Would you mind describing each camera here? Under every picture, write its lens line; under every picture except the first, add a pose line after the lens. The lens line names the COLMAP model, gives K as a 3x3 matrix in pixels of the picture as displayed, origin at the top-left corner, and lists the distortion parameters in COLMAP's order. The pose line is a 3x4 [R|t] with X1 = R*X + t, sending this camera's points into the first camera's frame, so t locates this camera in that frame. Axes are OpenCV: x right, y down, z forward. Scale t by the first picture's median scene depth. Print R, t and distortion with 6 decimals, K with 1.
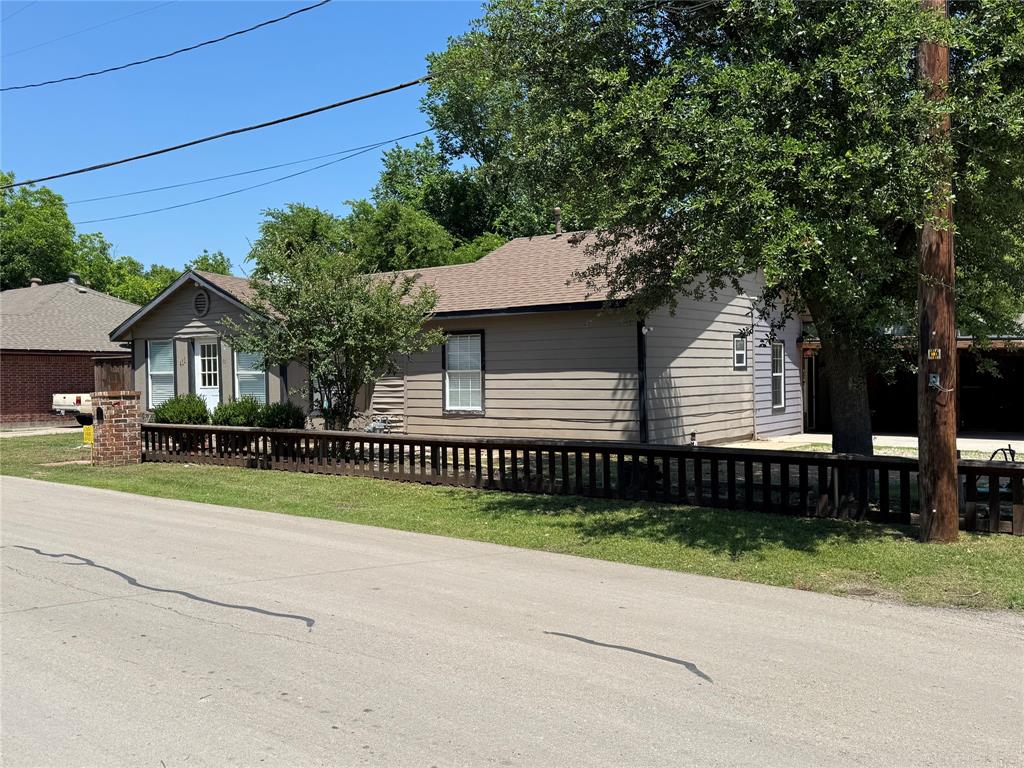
lens RADIAL K [[929.0, 0, 508.9], [0, 929.0, 394.1], [0, 0, 1]] dist [0.088510, 0.000000]
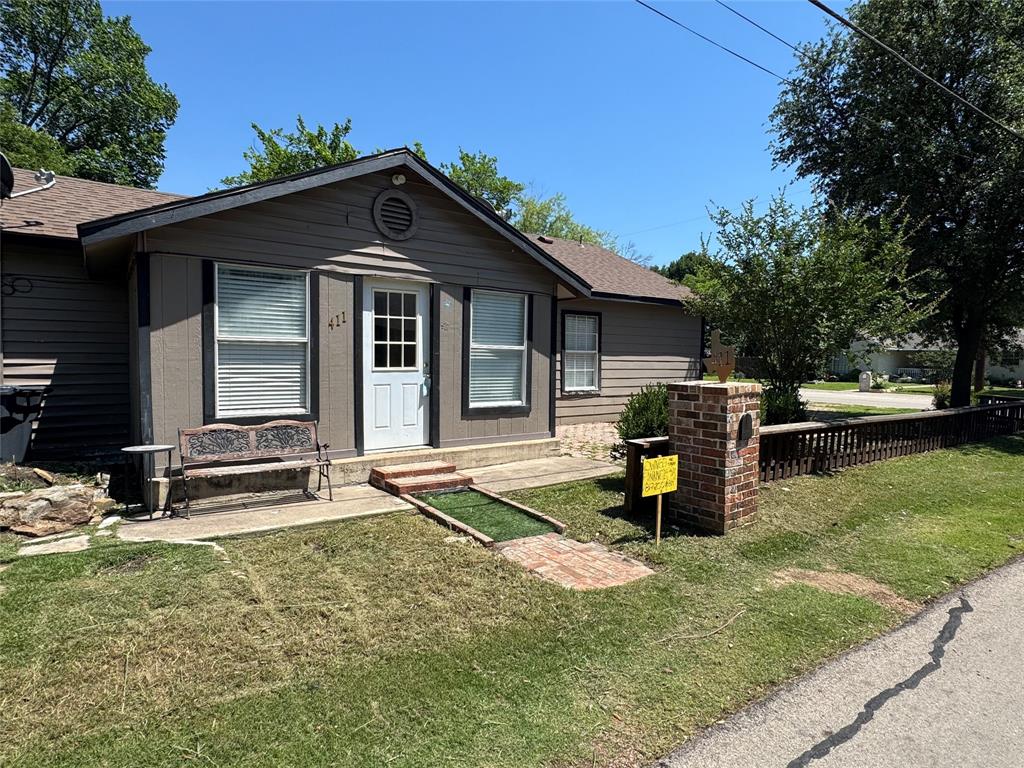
lens RADIAL K [[564.2, 0, 508.5], [0, 564.2, 386.1], [0, 0, 1]] dist [-0.004190, 0.001383]
pose [[0.325910, -0.036720, 0.944688, -0.620527], [-0.001998, 0.999216, 0.039529, -0.010975], [-0.945399, -0.014771, 0.325581, 0.831188]]
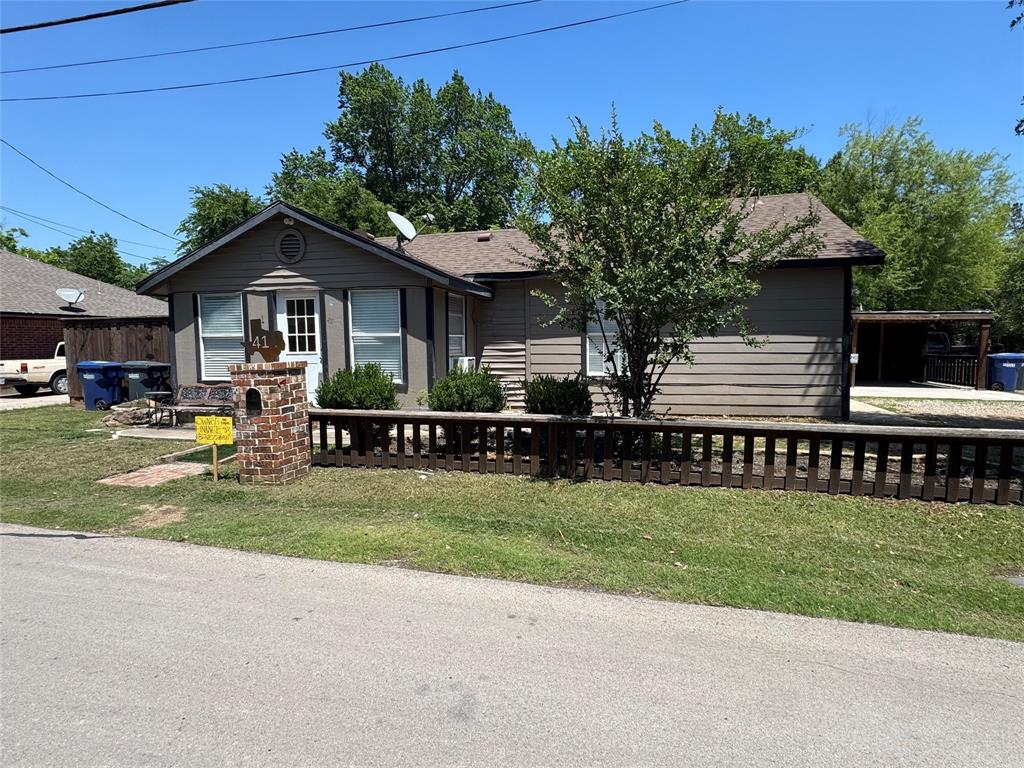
lens RADIAL K [[564.2, 0, 511.1], [0, 564.2, 382.9], [0, 0, 1]] dist [-0.004190, 0.001383]
pose [[0.925888, -0.026512, 0.376866, -0.338548], [0.006527, 0.998508, 0.054208, -0.006935], [-0.377741, -0.047731, 0.924680, 0.488234]]
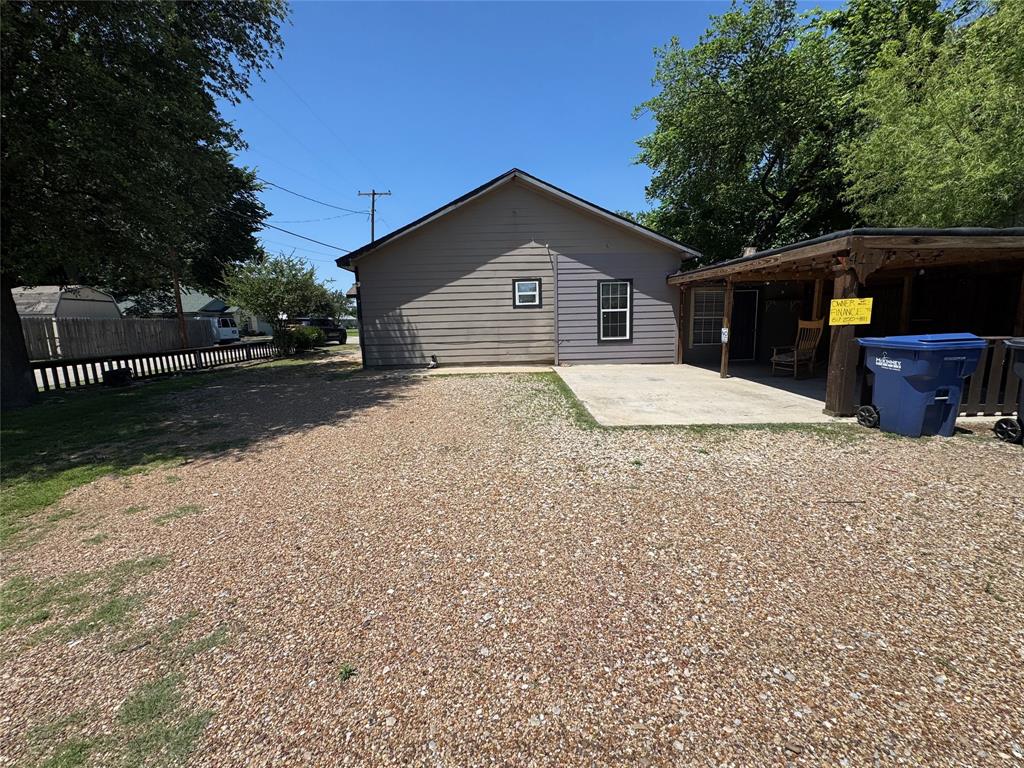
lens RADIAL K [[408.4, 0, 517.5], [0, 408.4, 384.9], [0, 0, 1]] dist [-0.001498, -0.000018]
pose [[0.599284, 0.120366, -0.791436, 0.691449], [-0.000168, 0.988651, 0.150232, -0.006247], [0.800537, -0.089898, 0.592503, 0.668325]]
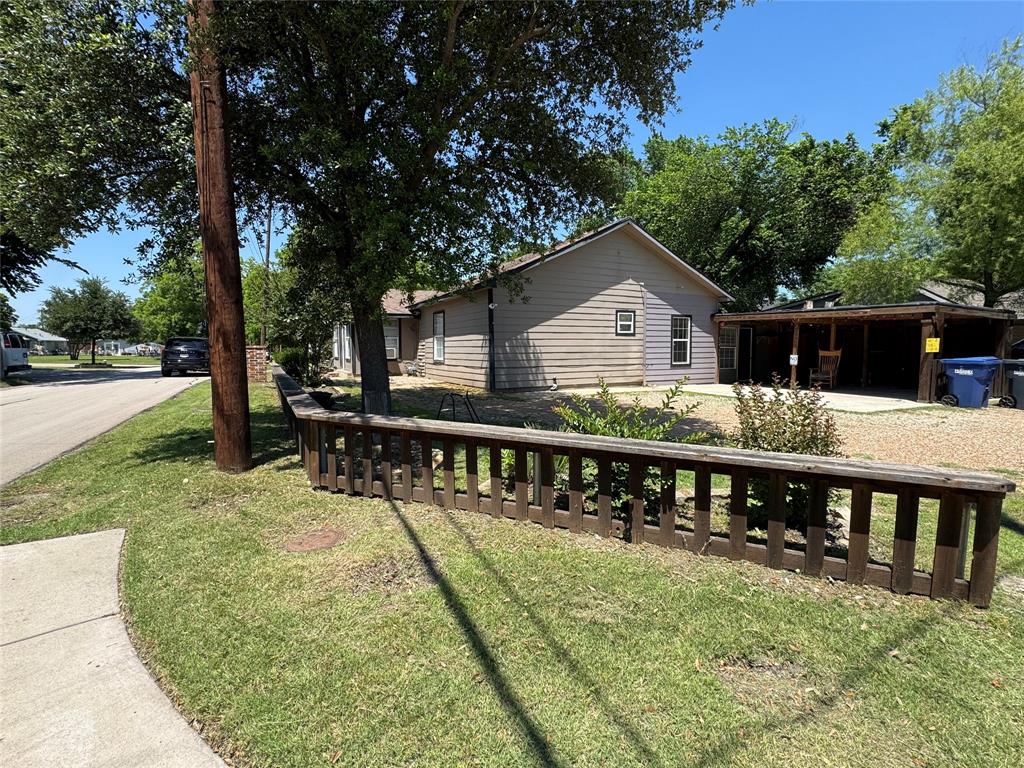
lens RADIAL K [[477.1, 0, 516.3], [0, 477.1, 385.9], [0, 0, 1]] dist [-0.001219, -0.000302]
pose [[0.894309, 0.043920, -0.445288, 0.429730], [-0.017214, 0.997811, 0.063845, 0.006620], [0.447118, -0.049432, 0.893108, 0.287339]]
